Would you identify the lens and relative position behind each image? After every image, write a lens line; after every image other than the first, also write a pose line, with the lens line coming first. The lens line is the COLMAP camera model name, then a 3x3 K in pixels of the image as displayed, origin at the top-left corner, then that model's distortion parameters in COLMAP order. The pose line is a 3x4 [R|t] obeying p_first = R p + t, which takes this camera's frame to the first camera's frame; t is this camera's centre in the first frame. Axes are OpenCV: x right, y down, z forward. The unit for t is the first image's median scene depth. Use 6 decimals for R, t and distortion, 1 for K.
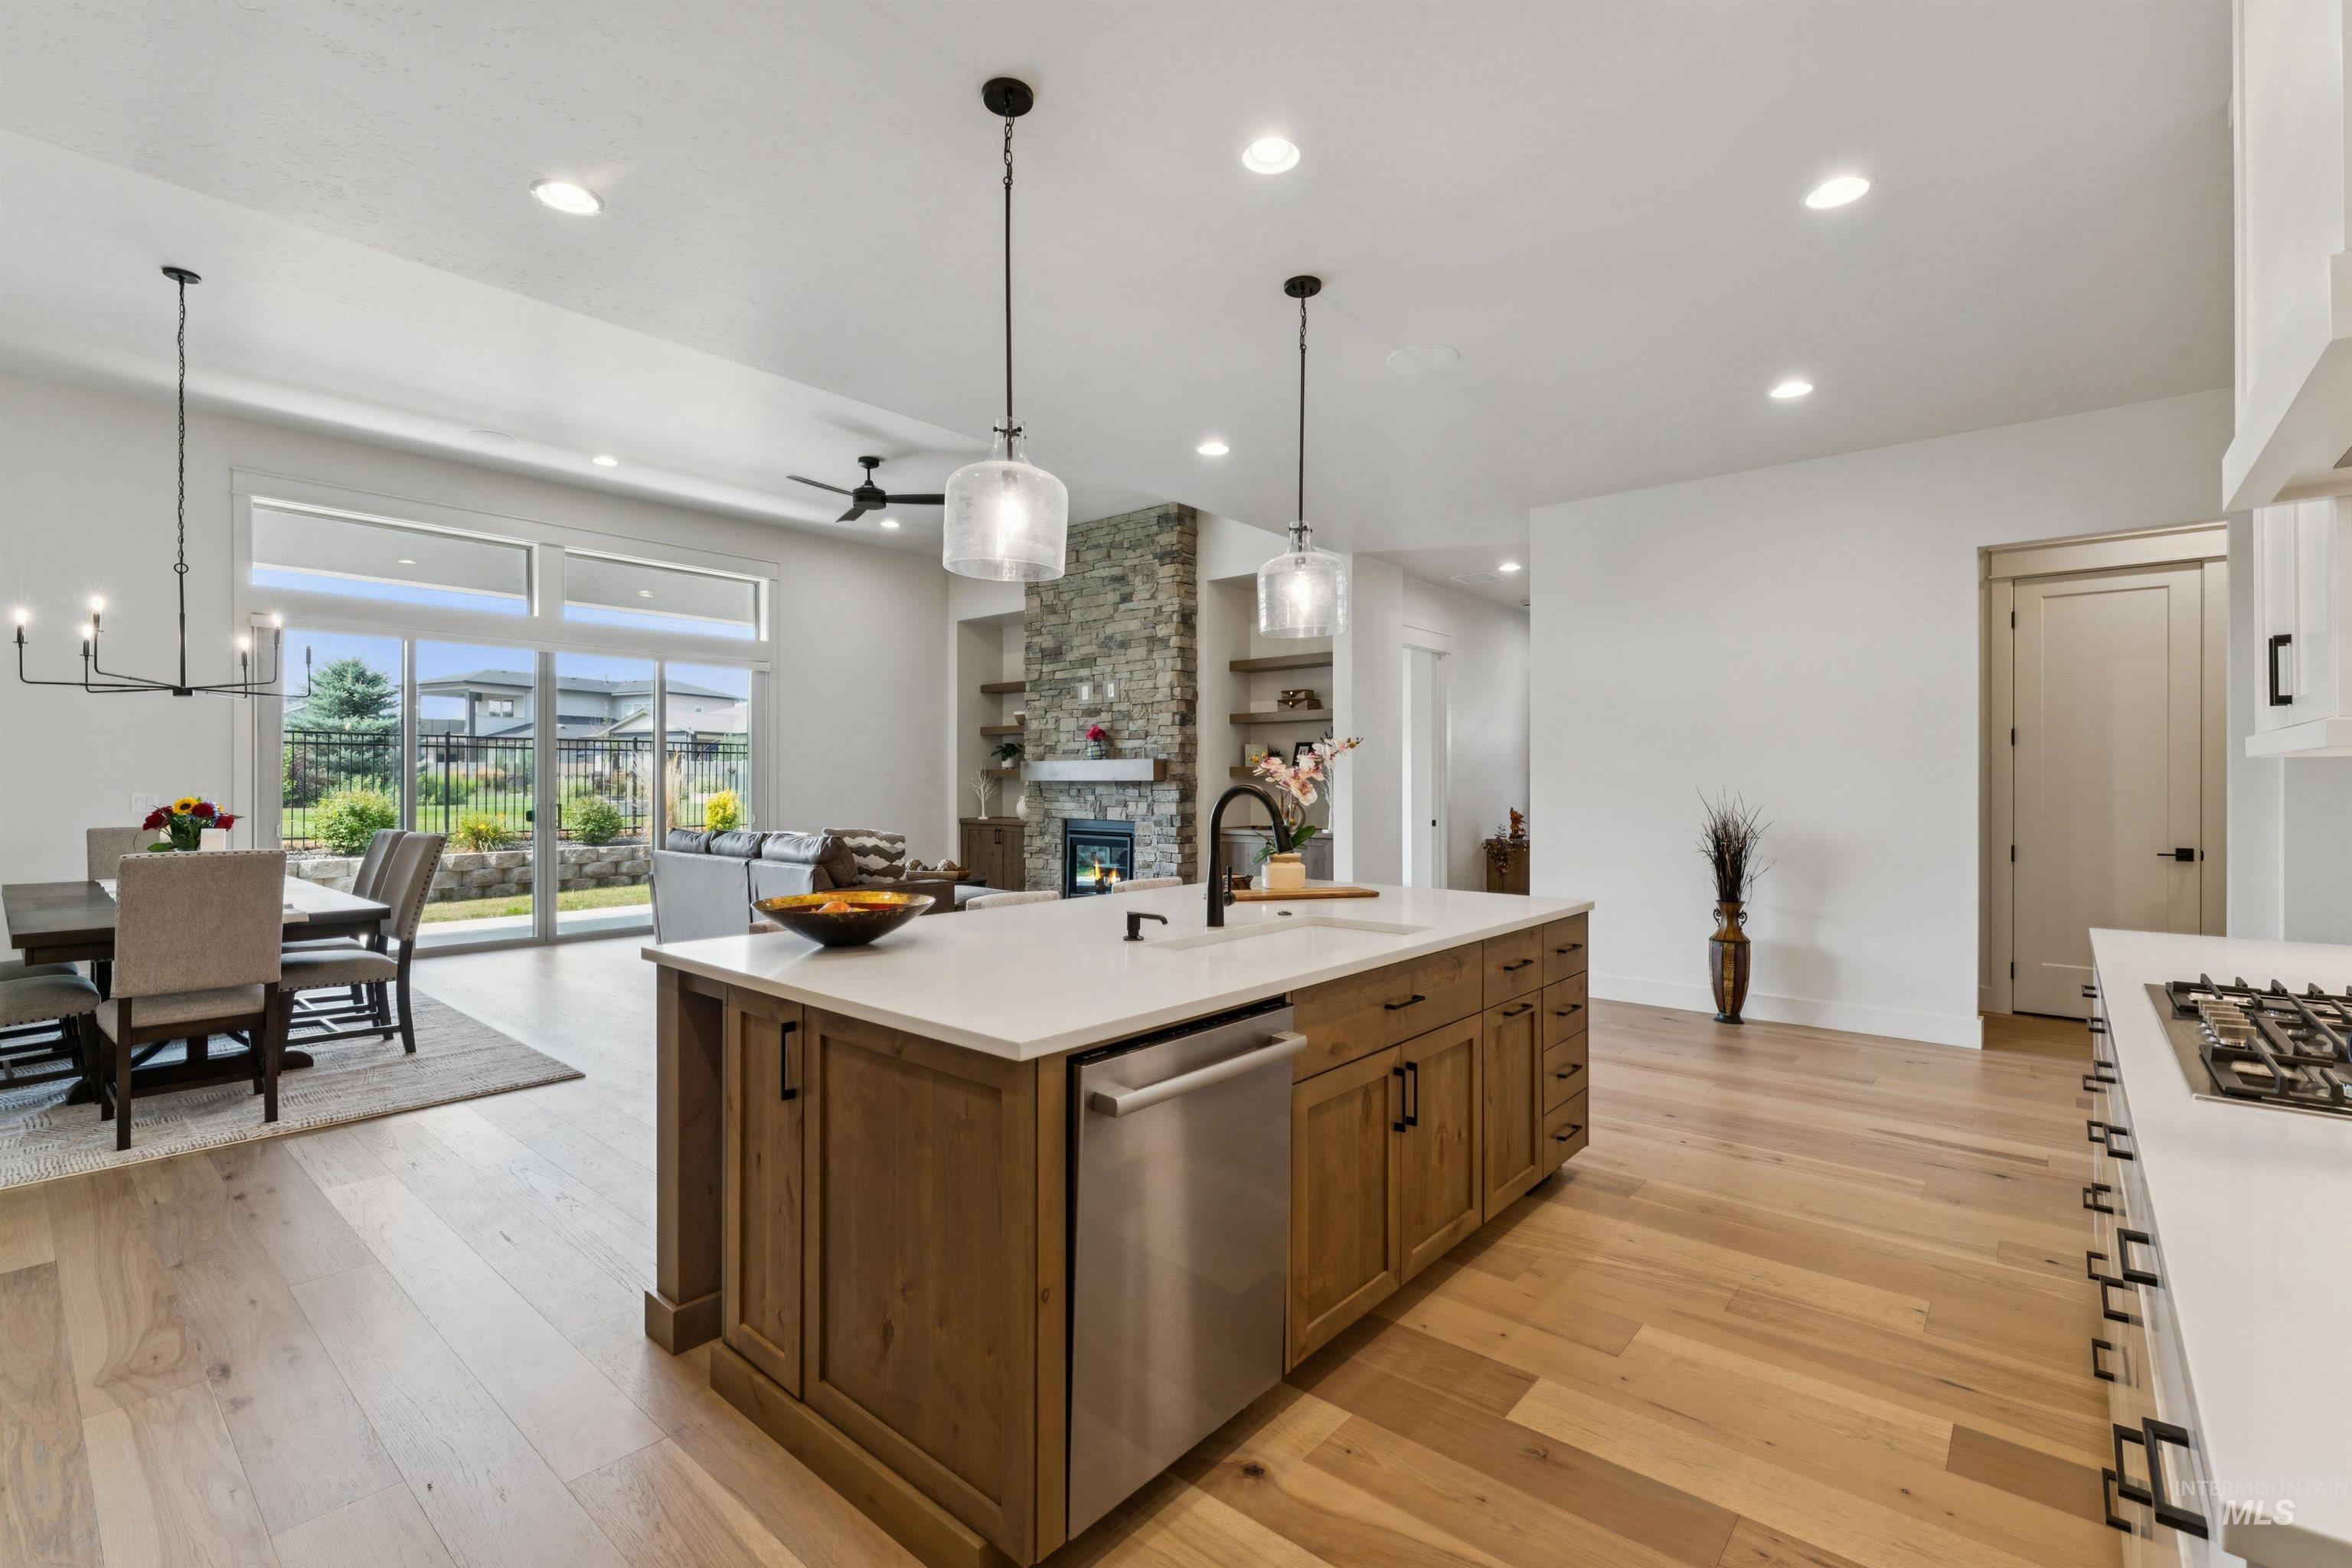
lens RADIAL K [[1028.0, 0, 1175.6], [0, 1028.0, 775.8], [0, 0, 1]] dist [-0.001989, 0.000145]
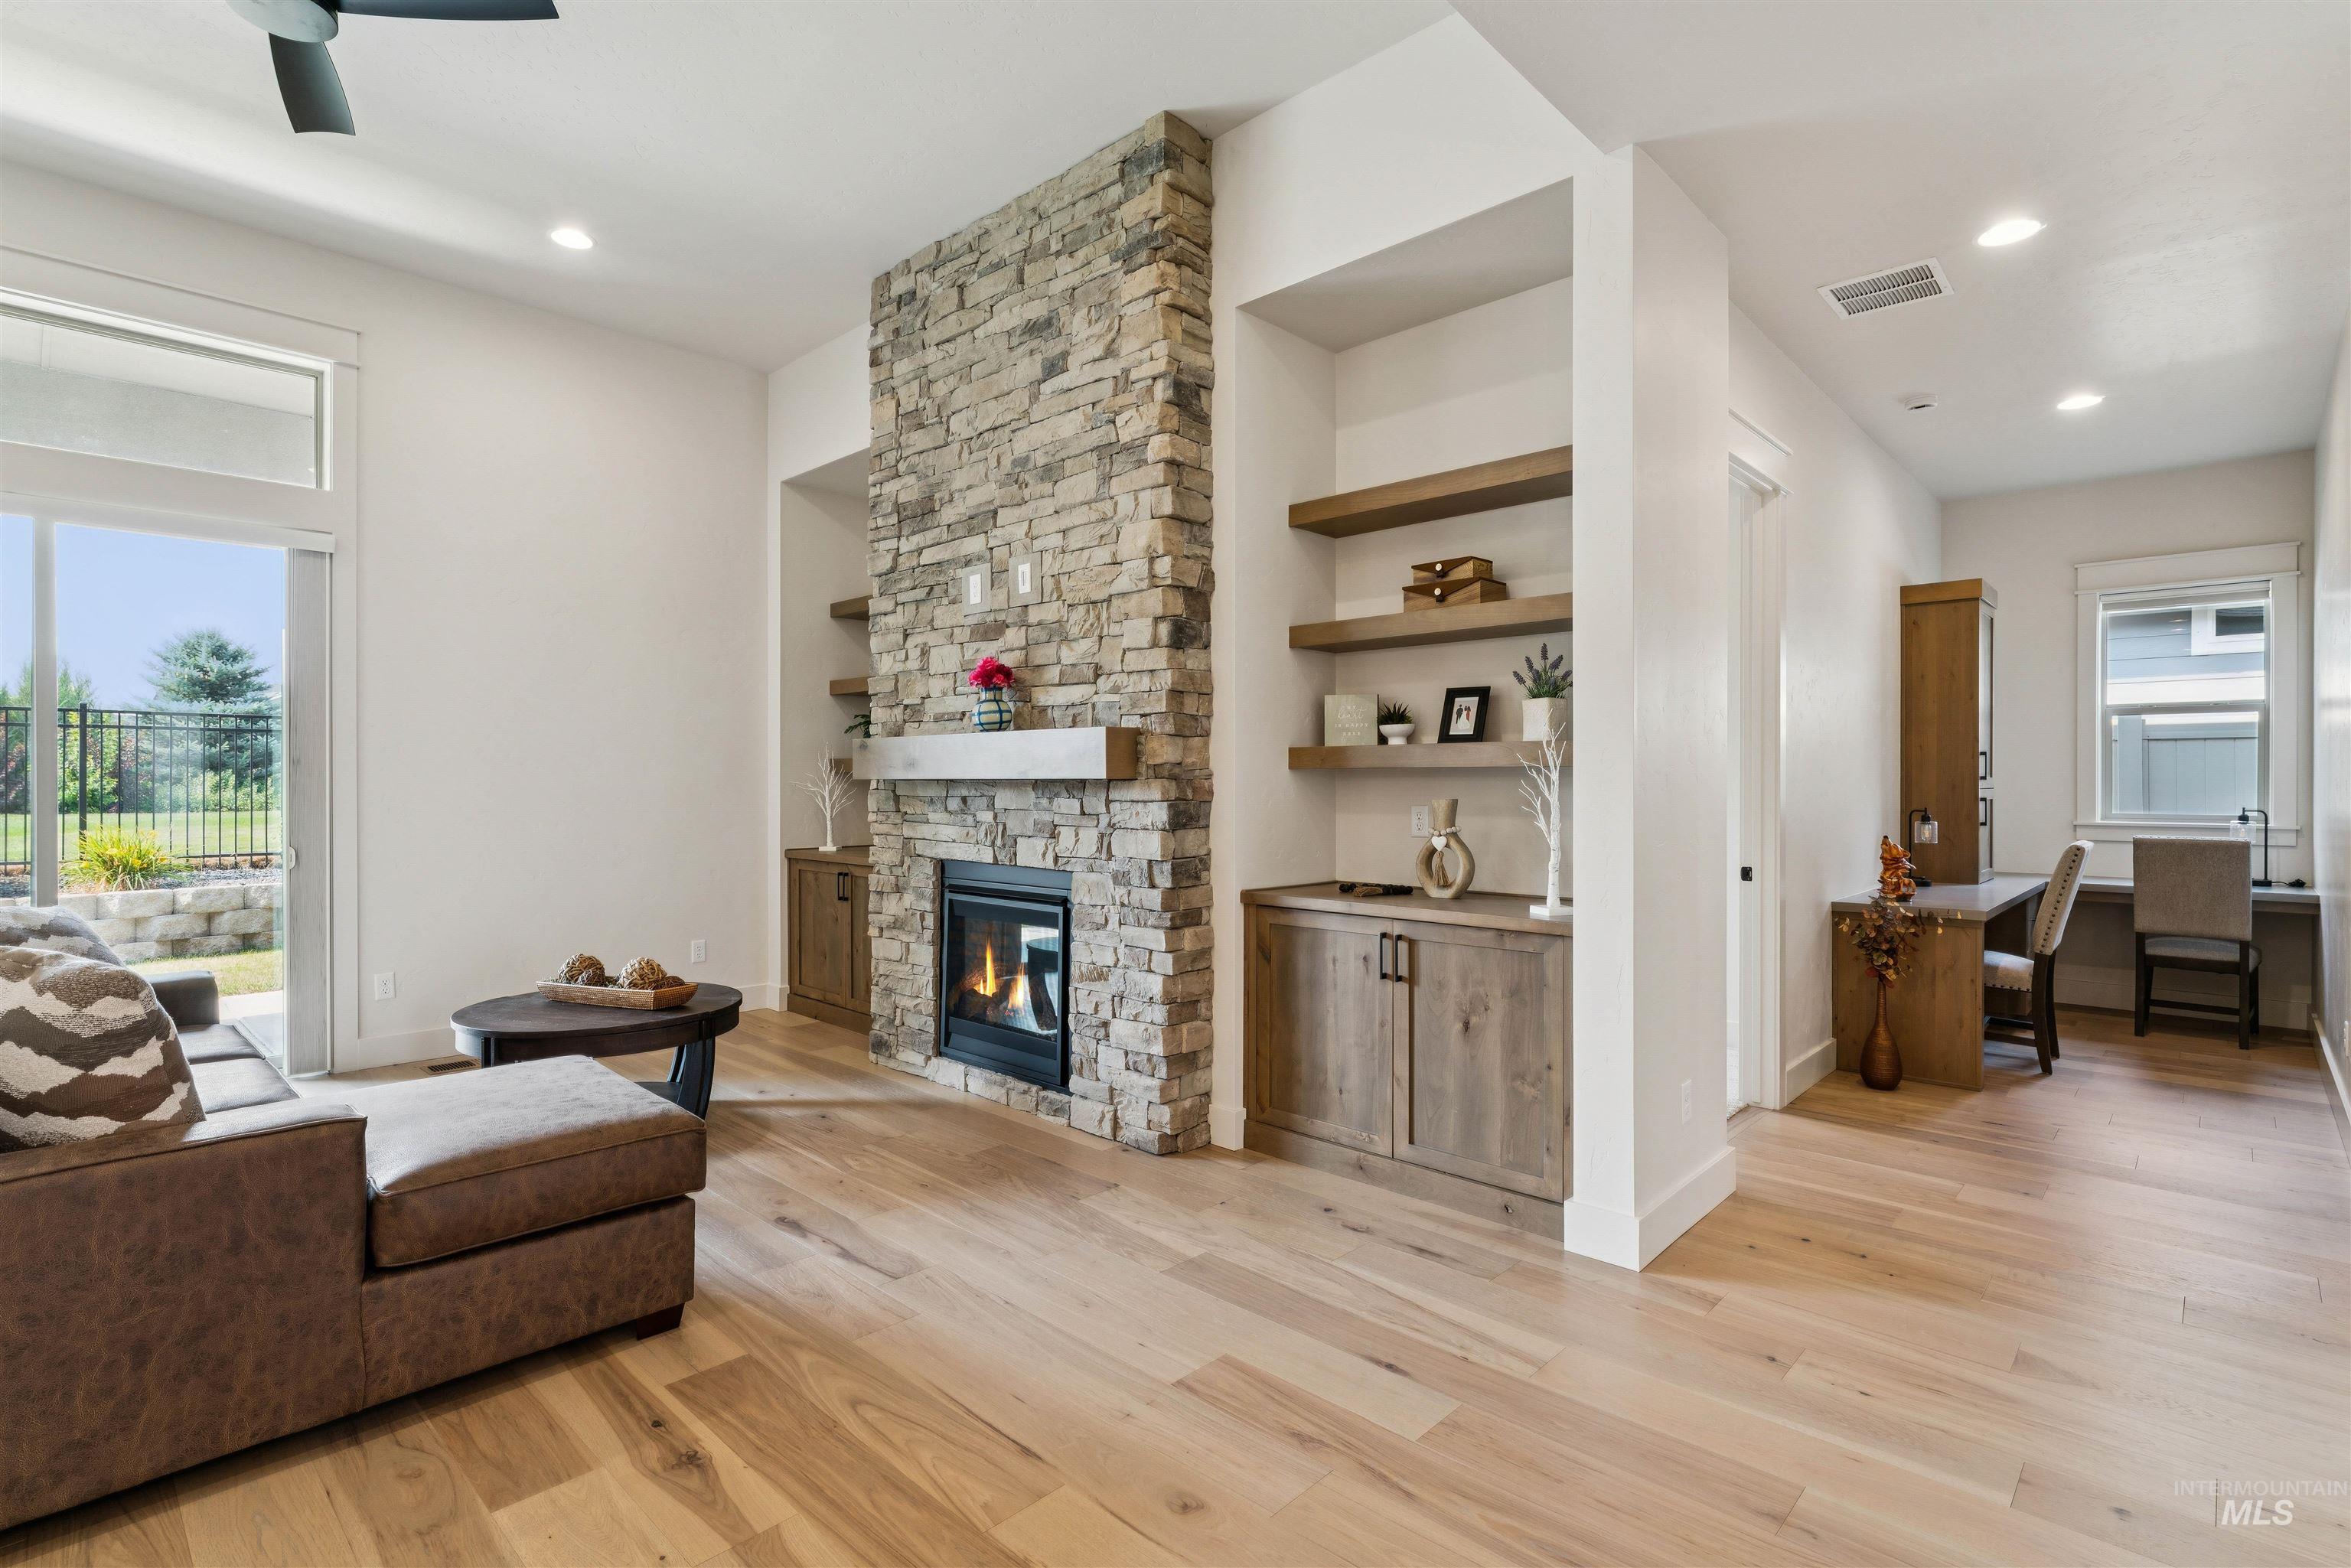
lens RADIAL K [[1110.9, 0, 1173.9], [0, 1110.9, 780.0], [0, 0, 1]] dist [-0.000891, -0.000381]
pose [[0.998653, 0.000384, -0.051890, 0.029021], [-0.000110, 0.999986, 0.005295, 0.002818], [0.051892, -0.005282, 0.998639, 0.542062]]
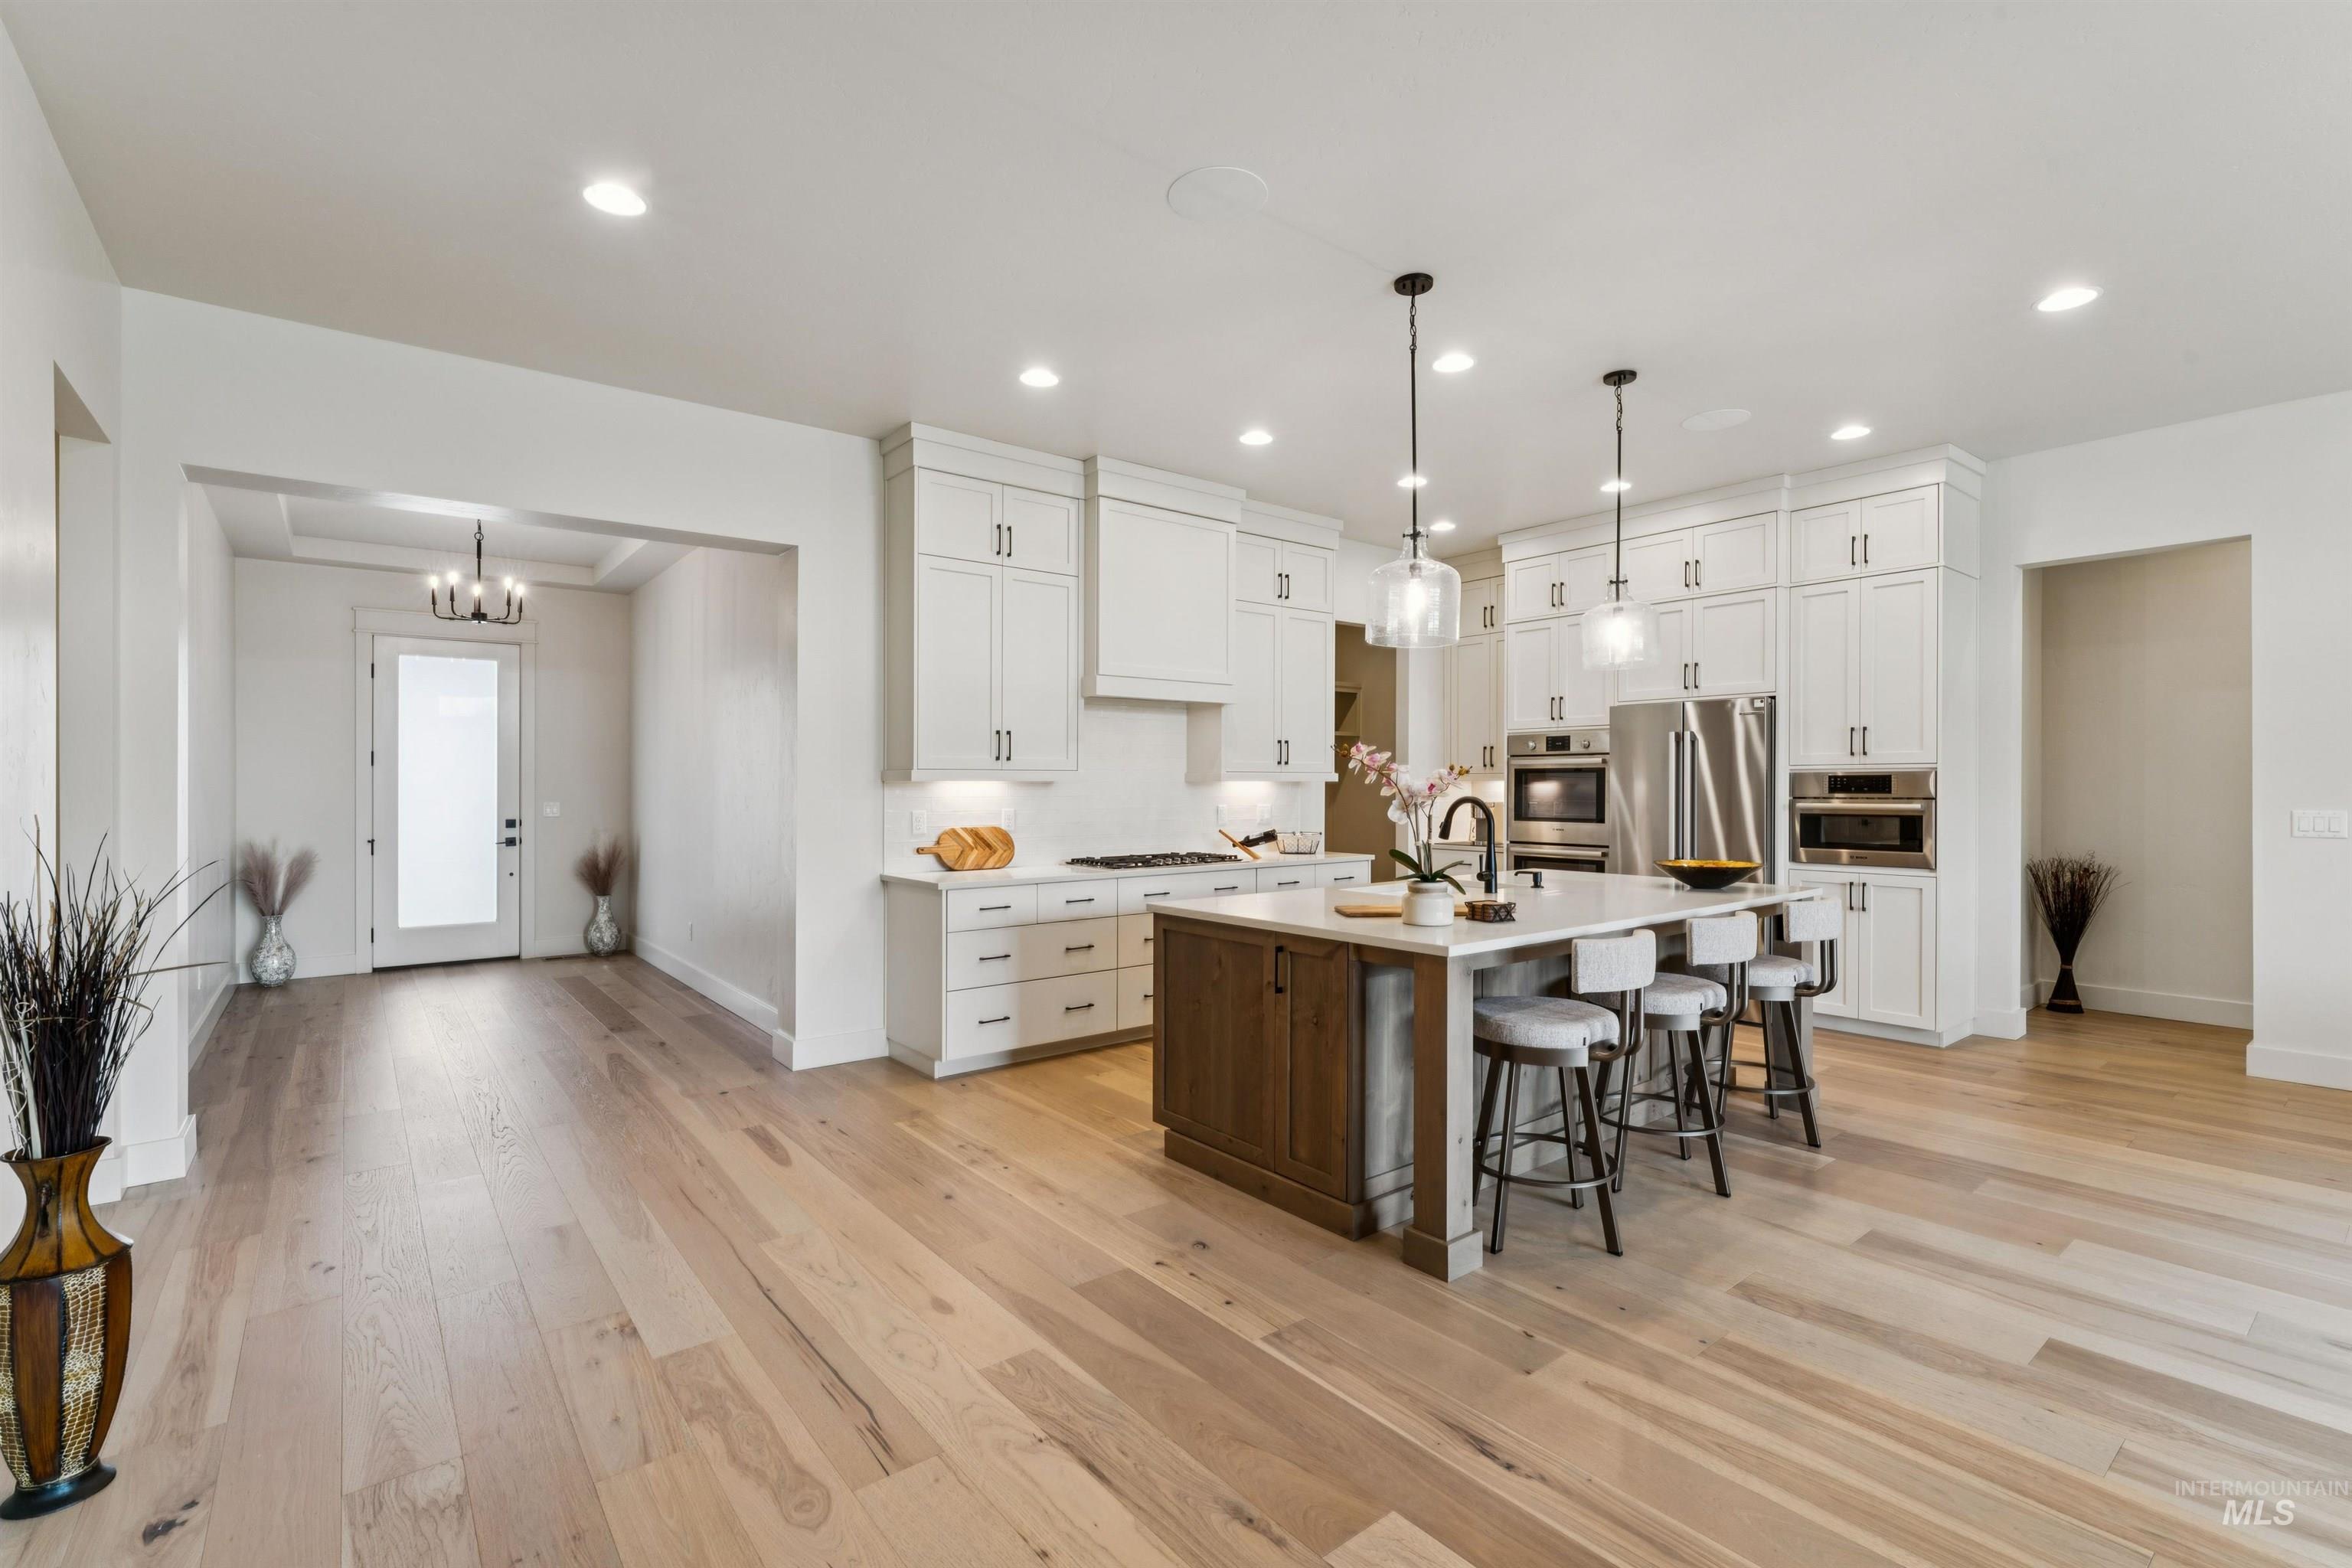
lens RADIAL K [[1047.6, 0, 1178.8], [0, 1047.6, 788.1], [0, 0, 1]] dist [-0.000370, -0.000187]
pose [[-0.982187, 0.001475, 0.187901, 0.063032], [0.000661, 0.999990, -0.004395, 0.000740], [-0.187905, -0.004193, -0.982178, 0.831989]]
